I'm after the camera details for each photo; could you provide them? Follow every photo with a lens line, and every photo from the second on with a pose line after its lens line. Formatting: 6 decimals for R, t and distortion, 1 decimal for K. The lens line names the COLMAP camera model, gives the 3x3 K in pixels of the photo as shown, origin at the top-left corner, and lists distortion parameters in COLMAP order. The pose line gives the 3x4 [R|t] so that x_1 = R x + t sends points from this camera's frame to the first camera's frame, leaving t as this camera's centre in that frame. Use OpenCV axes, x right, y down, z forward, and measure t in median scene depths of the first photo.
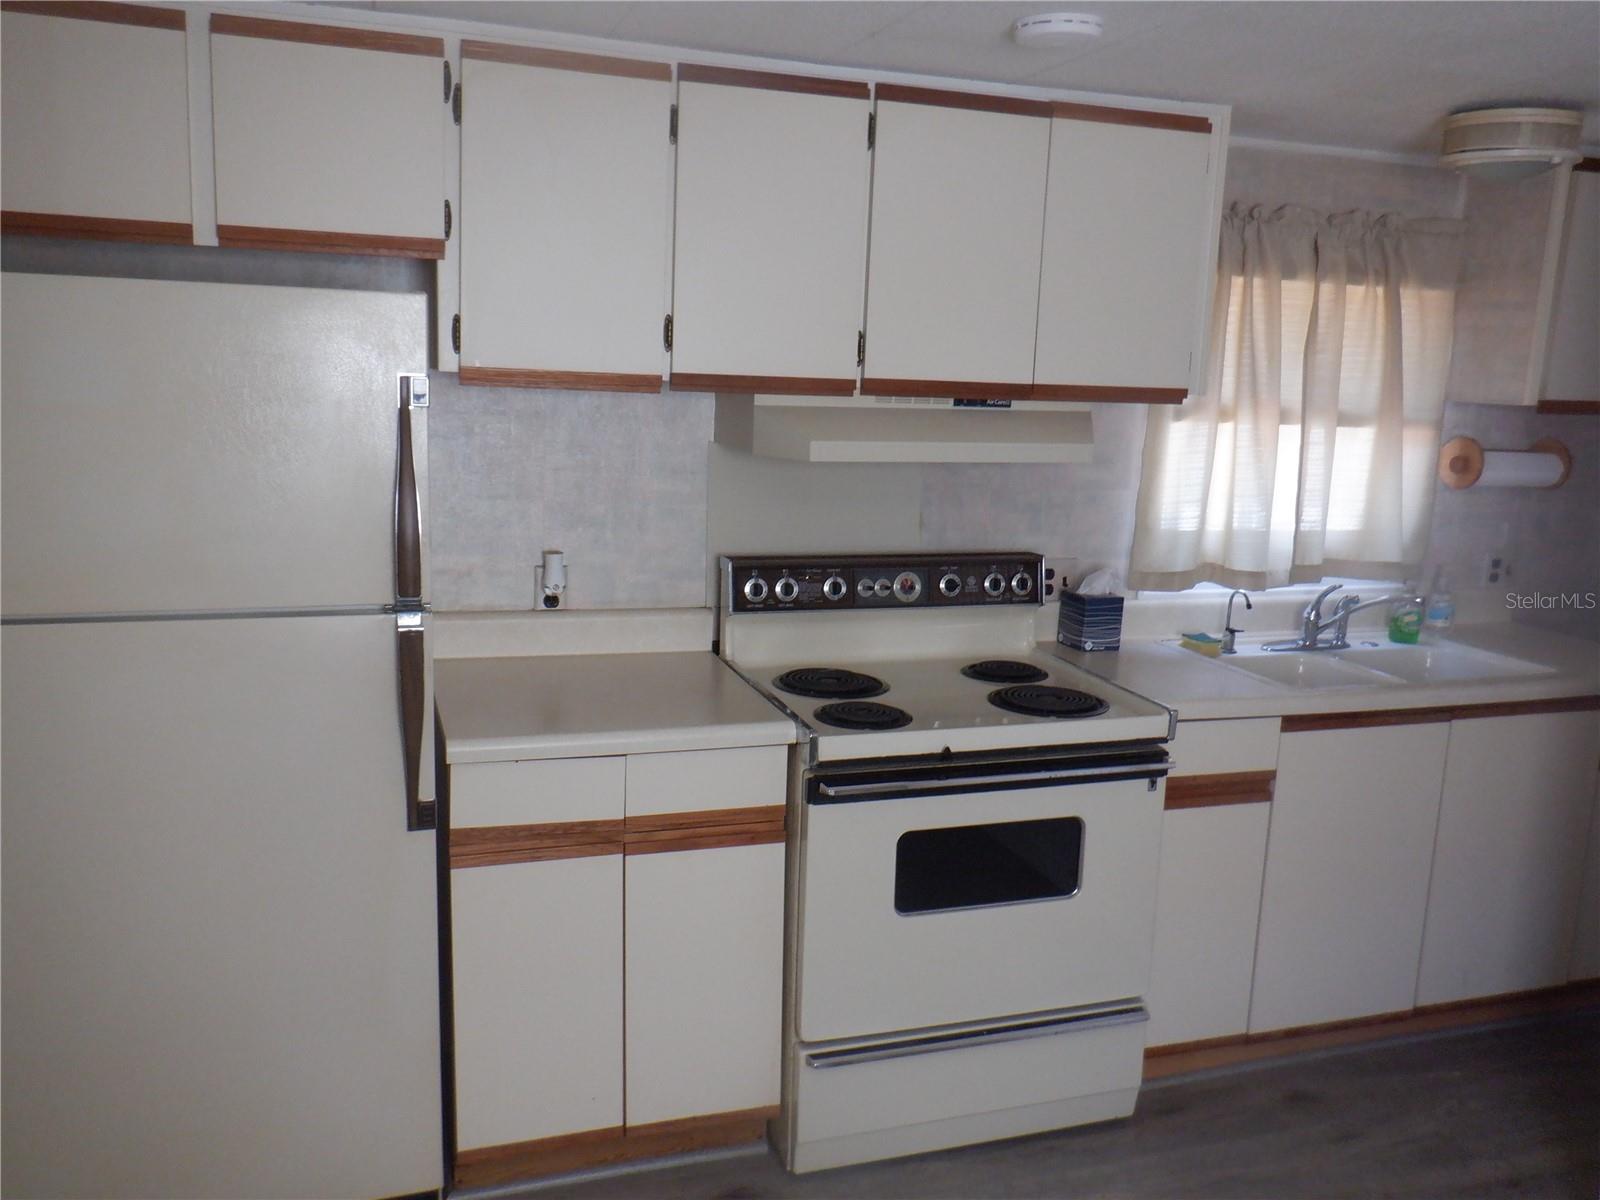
lens RADIAL K [[1346.3, 0, 804.3], [0, 1346.3, 599.3], [0, 0, 1]] dist [0.001679, 0.002009]
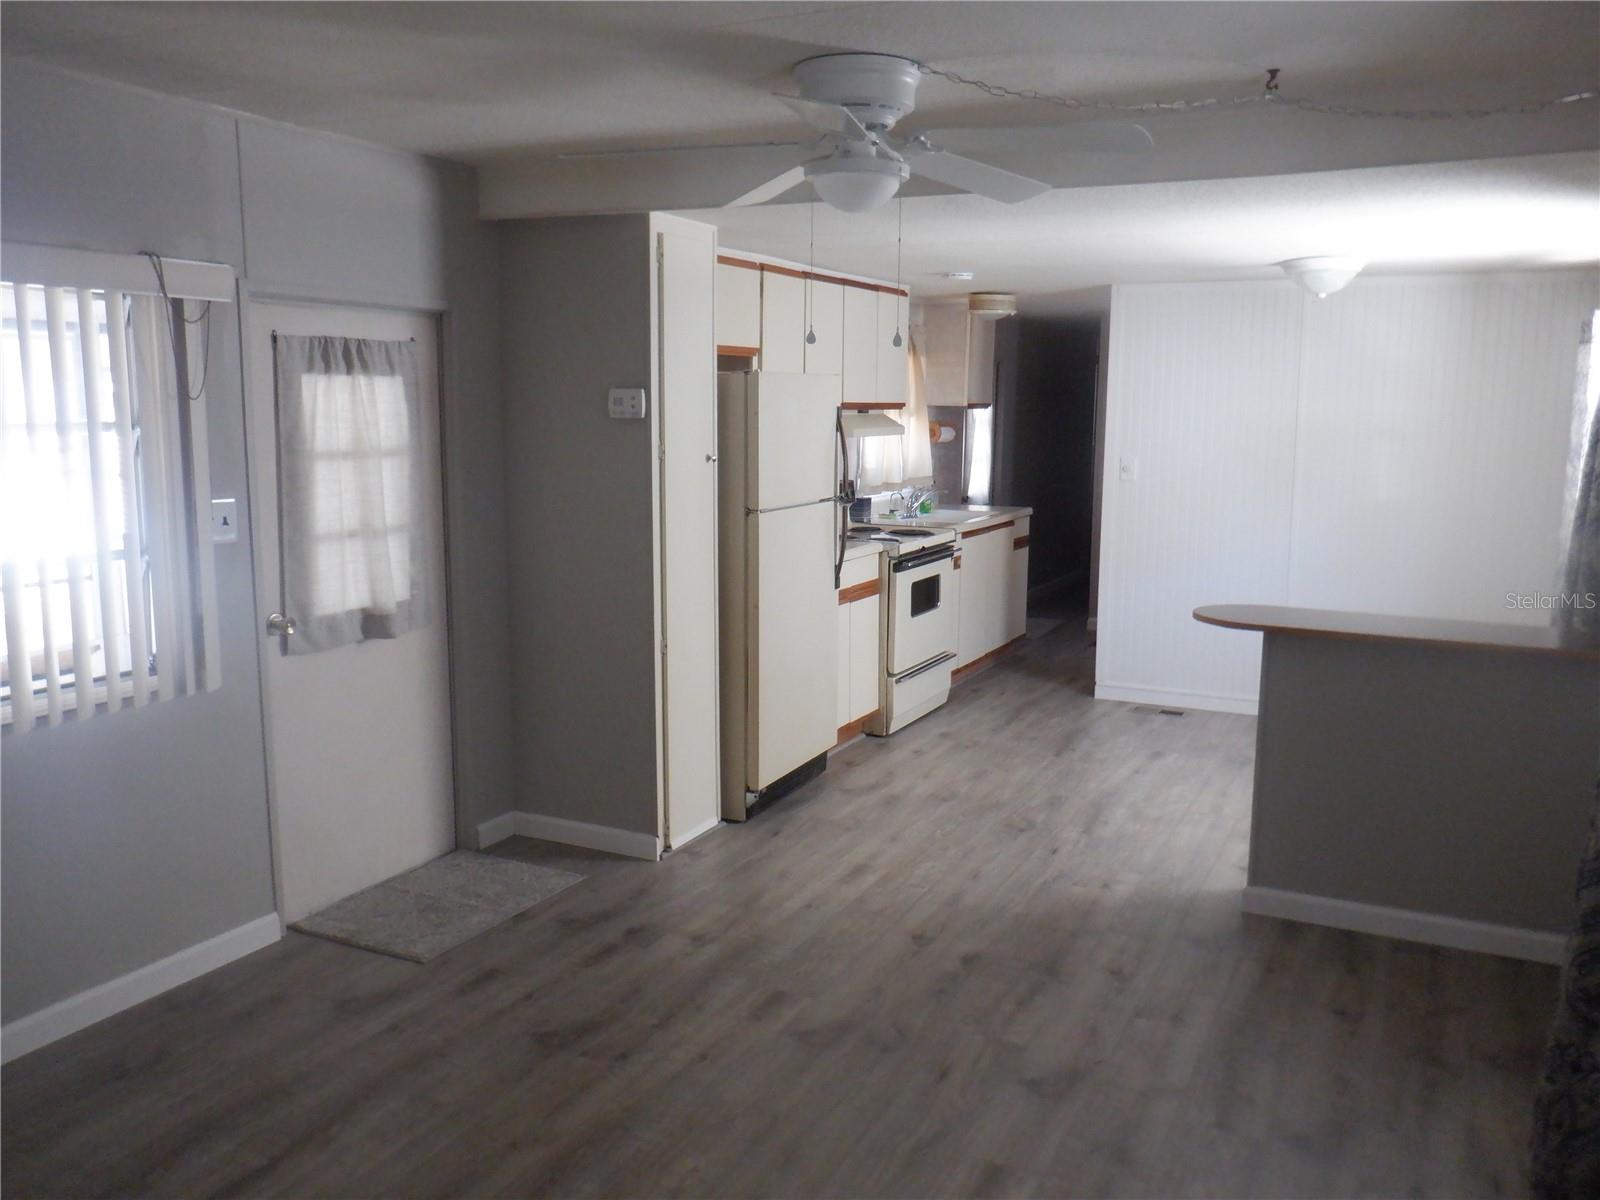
lens RADIAL K [[1346.3, 0, 795.3], [0, 1346.3, 602.3], [0, 0, 1]] dist [0.001679, 0.002009]
pose [[0.710491, -0.136506, 0.690340, -1.422856], [0.145339, 0.988319, 0.045846, 0.049593], [-0.688534, 0.067761, 0.722031, -0.510368]]
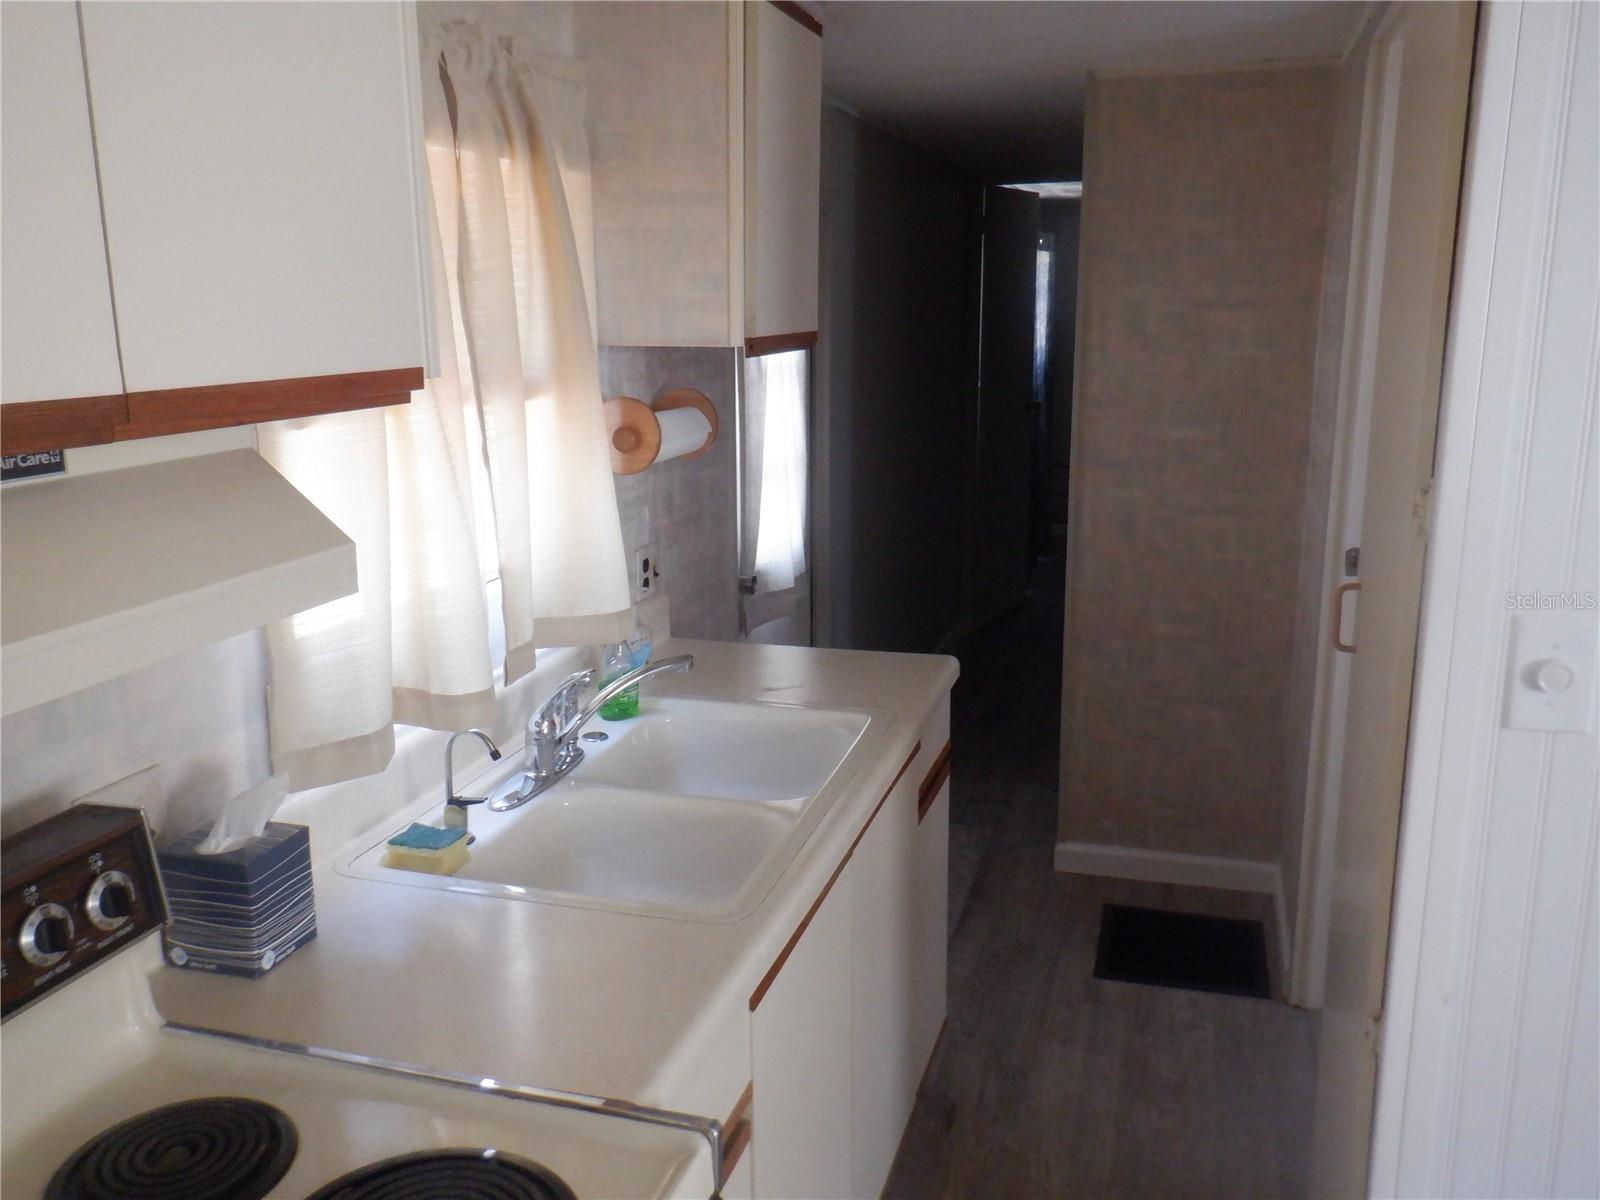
lens RADIAL K [[1346.3, 0, 803.8], [0, 1346.3, 597.6], [0, 0, 1]] dist [0.001679, 0.002009]
pose [[0.580528, -0.216344, 0.784973, -0.008629], [0.171302, 0.974930, 0.142011, -0.114739], [-0.796017, 0.052026, 0.603035, 0.587138]]
